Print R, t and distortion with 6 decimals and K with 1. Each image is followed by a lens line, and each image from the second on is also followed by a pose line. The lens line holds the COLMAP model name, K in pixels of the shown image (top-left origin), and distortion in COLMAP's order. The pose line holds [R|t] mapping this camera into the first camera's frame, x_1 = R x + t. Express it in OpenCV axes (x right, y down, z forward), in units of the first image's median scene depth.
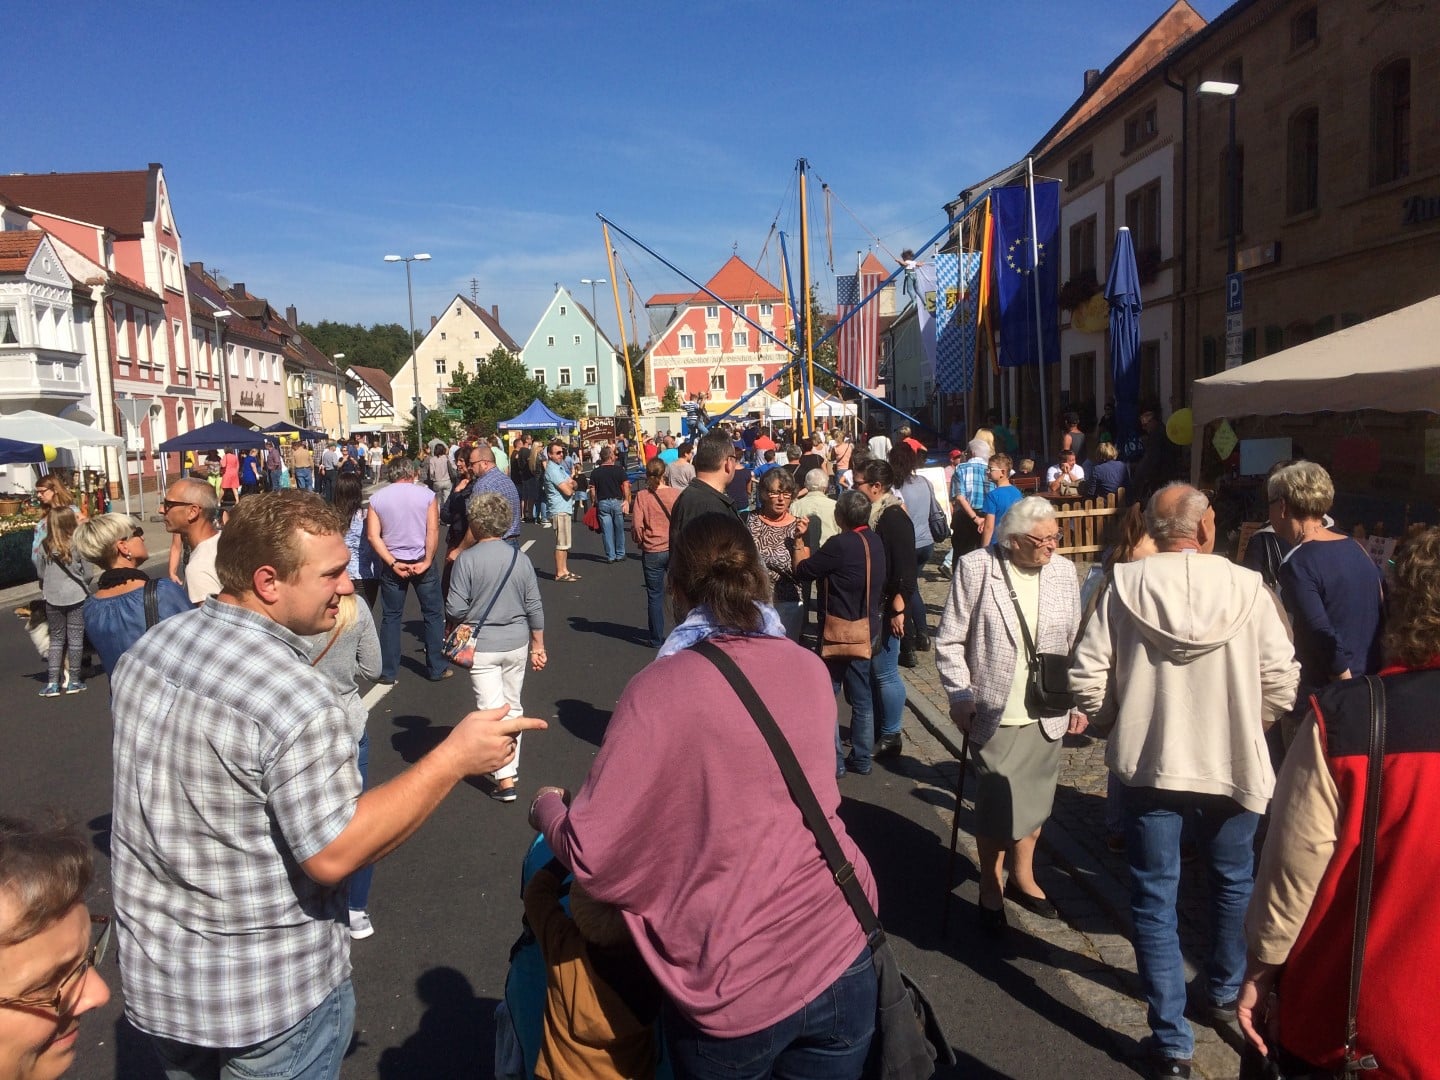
lens RADIAL K [[1248.0, 0, 723.2], [0, 1248.0, 541.6], [0, 0, 1]] dist [0.030110, -0.003779]
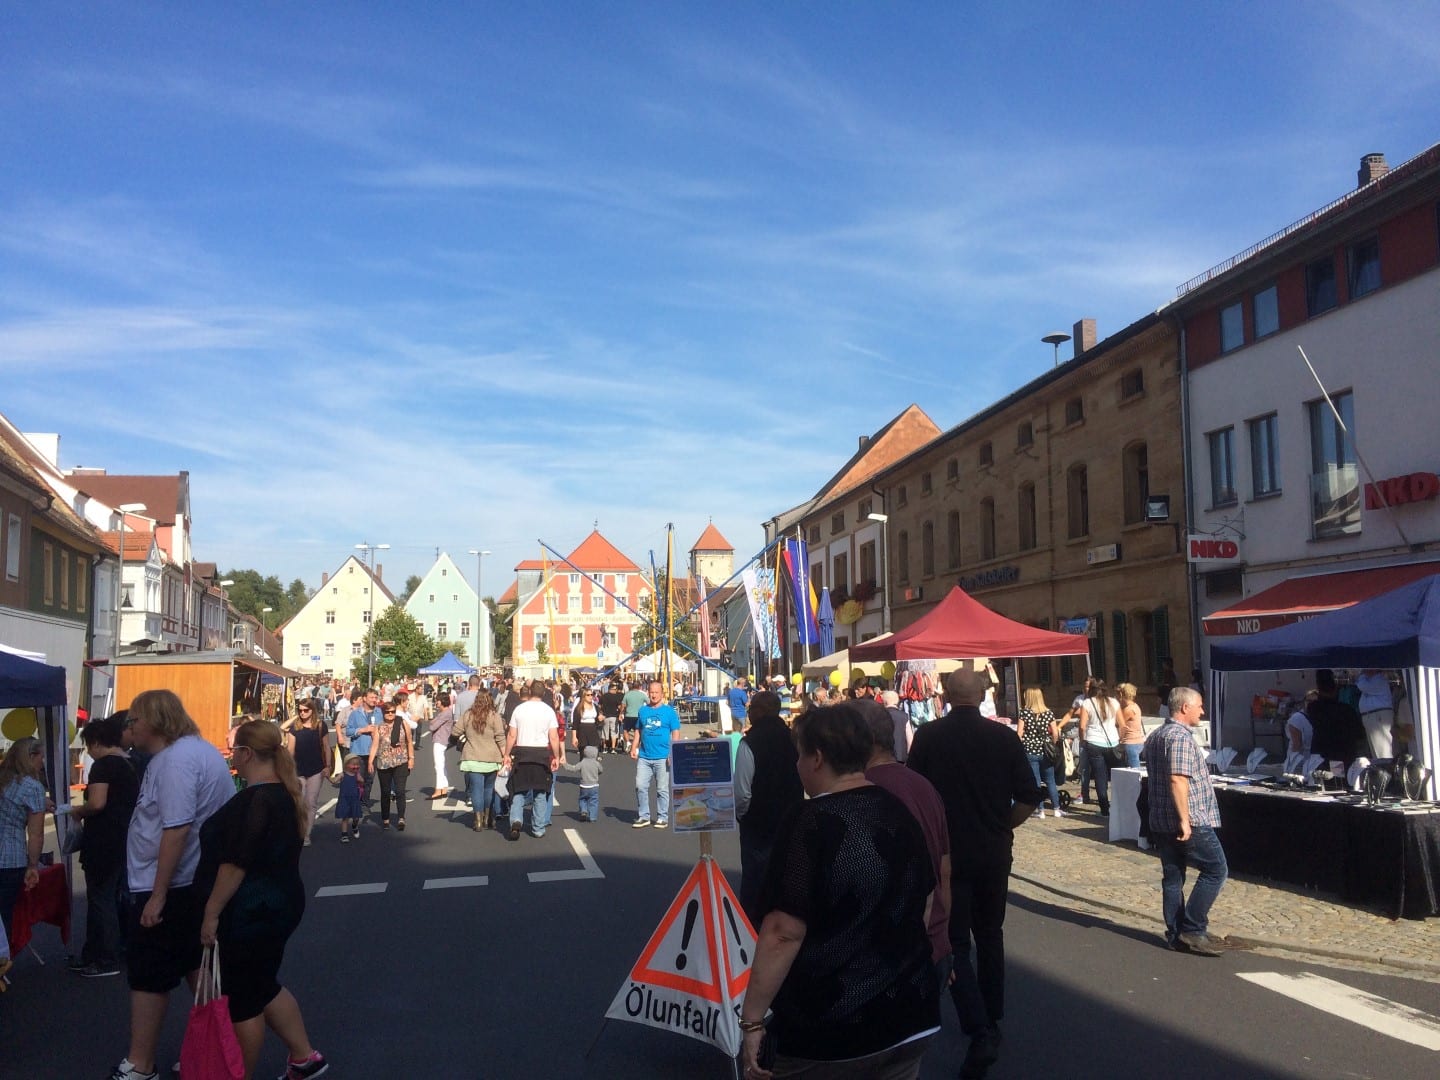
lens RADIAL K [[1248.0, 0, 716.9], [0, 1248.0, 543.2], [0, 0, 1]] dist [0.030110, -0.003779]
pose [[0.992038, 0.040653, 0.119201, -0.017490], [-0.016035, 0.979538, -0.200619, 0.015162], [-0.124917, 0.197110, 0.972390, -0.153167]]
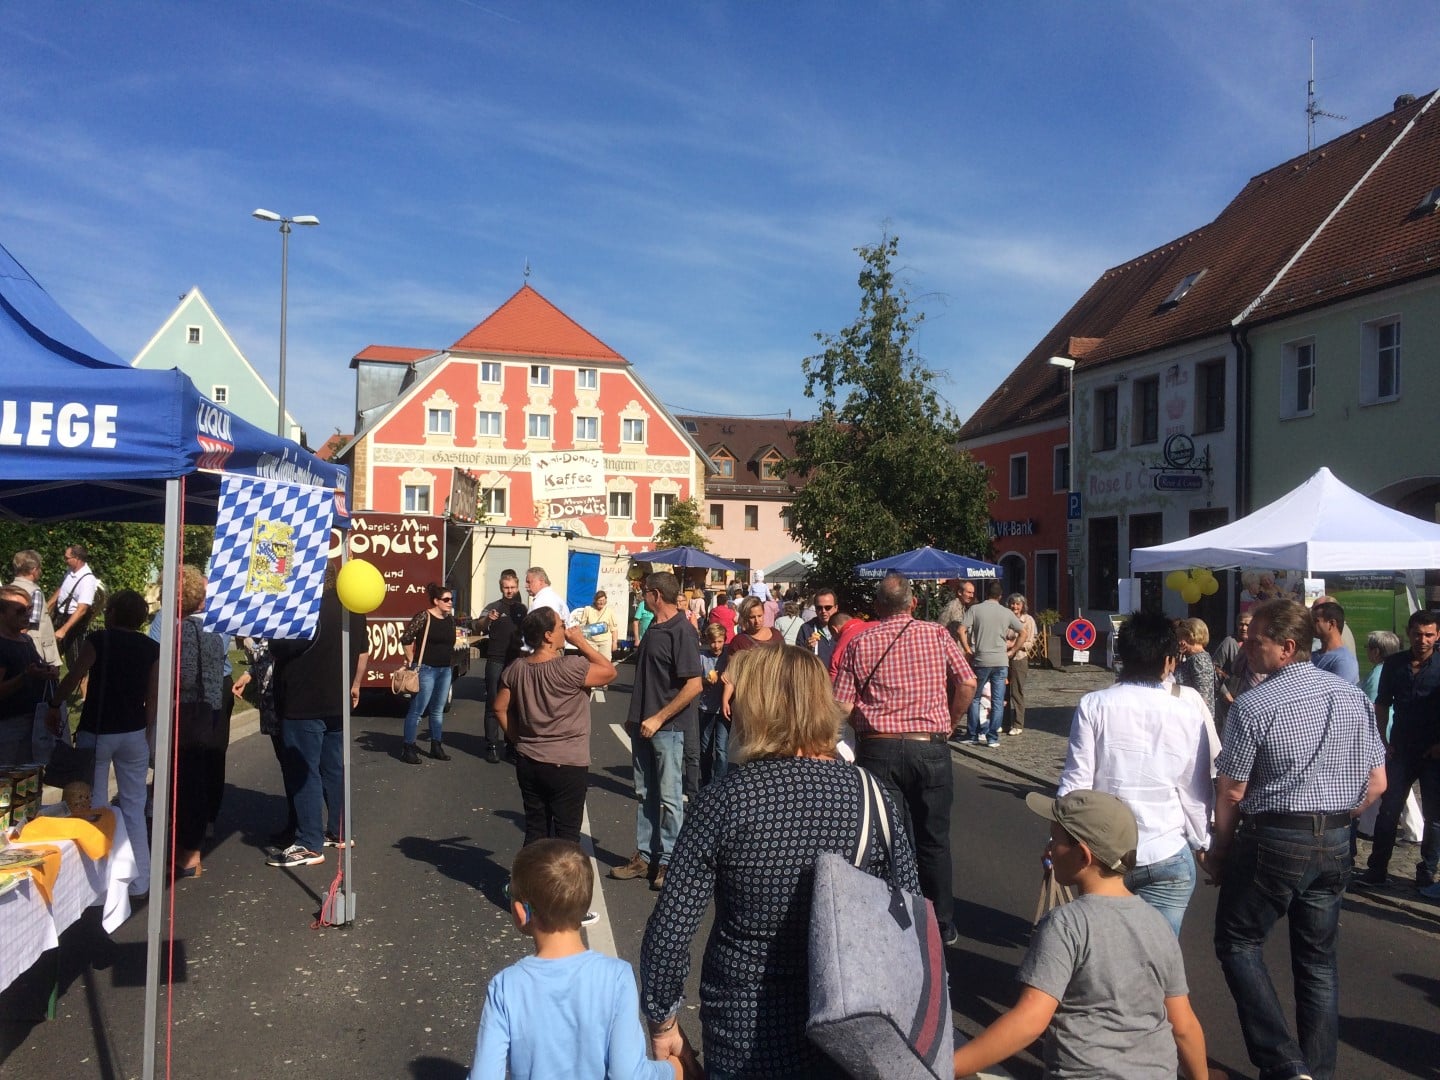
lens RADIAL K [[1248.0, 0, 717.3], [0, 1248.0, 540.4], [0, 0, 1]] dist [0.030110, -0.003779]
pose [[0.958731, 0.057618, 0.278415, -0.062076], [-0.020231, 0.990593, -0.135336, -0.039719], [-0.283594, 0.124118, 0.950878, 0.466931]]
